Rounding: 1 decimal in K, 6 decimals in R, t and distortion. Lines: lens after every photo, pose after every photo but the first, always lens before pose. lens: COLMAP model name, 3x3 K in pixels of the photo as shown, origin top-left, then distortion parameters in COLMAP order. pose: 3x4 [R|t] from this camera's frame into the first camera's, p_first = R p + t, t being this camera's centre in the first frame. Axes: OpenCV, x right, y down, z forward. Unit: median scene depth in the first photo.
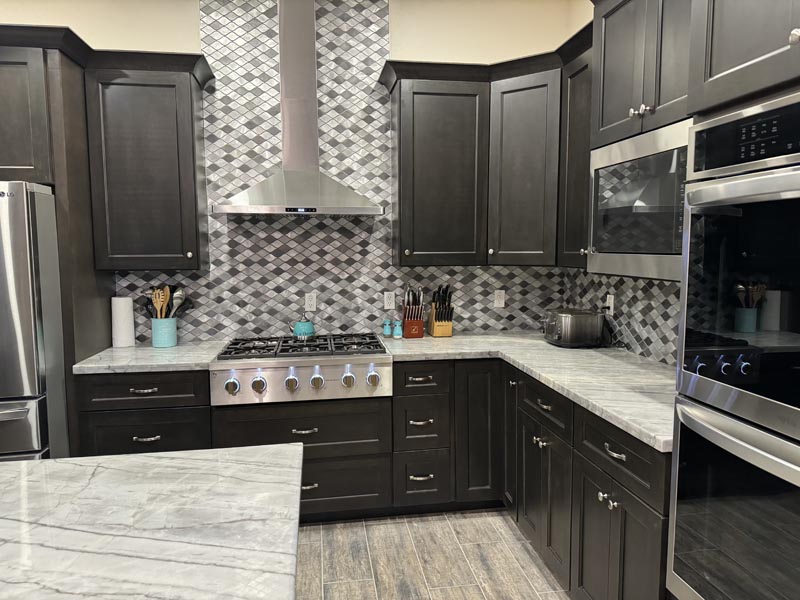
lens RADIAL K [[563.5, 0, 400.0], [0, 563.5, 300.0], [0, 0, 1]] dist [0.074109, -0.001224]
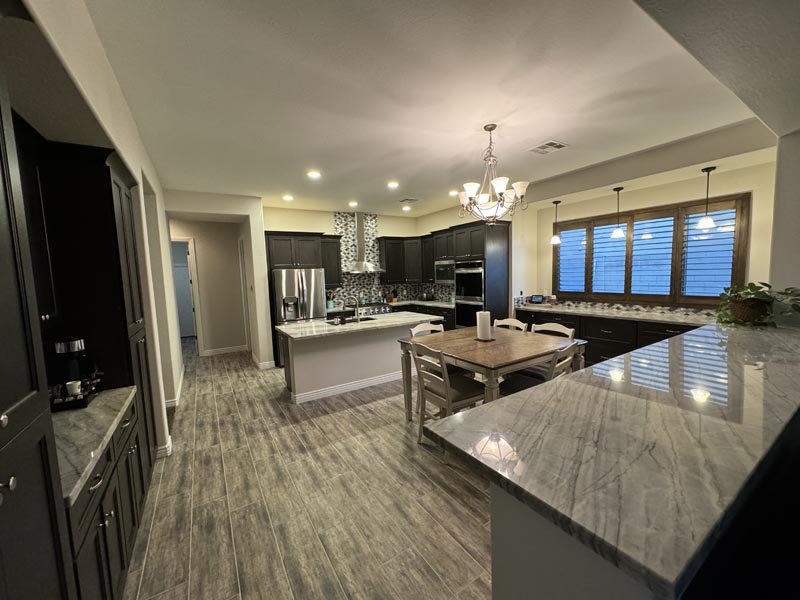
lens RADIAL K [[315.4, 0, 400.0], [0, 315.4, 300.0], [0, 0, 1]] dist [-0.000870, -0.000008]
pose [[0.917354, -0.060721, 0.393413, -0.758014], [0.068607, 0.997626, -0.006000, 0.067142], [-0.392115, 0.032495, 0.919342, -1.048325]]
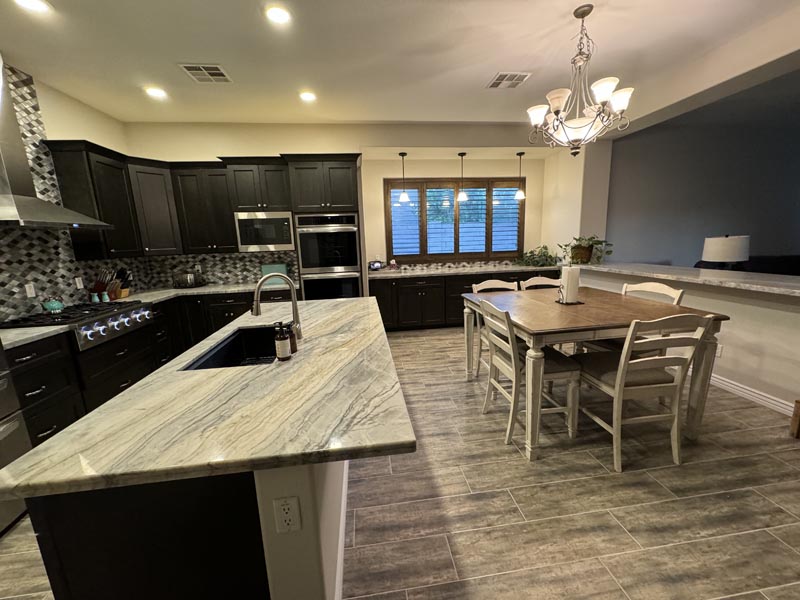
lens RADIAL K [[315.4, 0, 400.0], [0, 315.4, 300.0], [0, 0, 1]] dist [-0.000870, -0.000008]
pose [[0.032111, -0.187760, 0.981690, -0.902669], [0.131249, 0.974483, 0.182088, 0.004656], [-0.990829, 0.122999, 0.055935, 0.051686]]
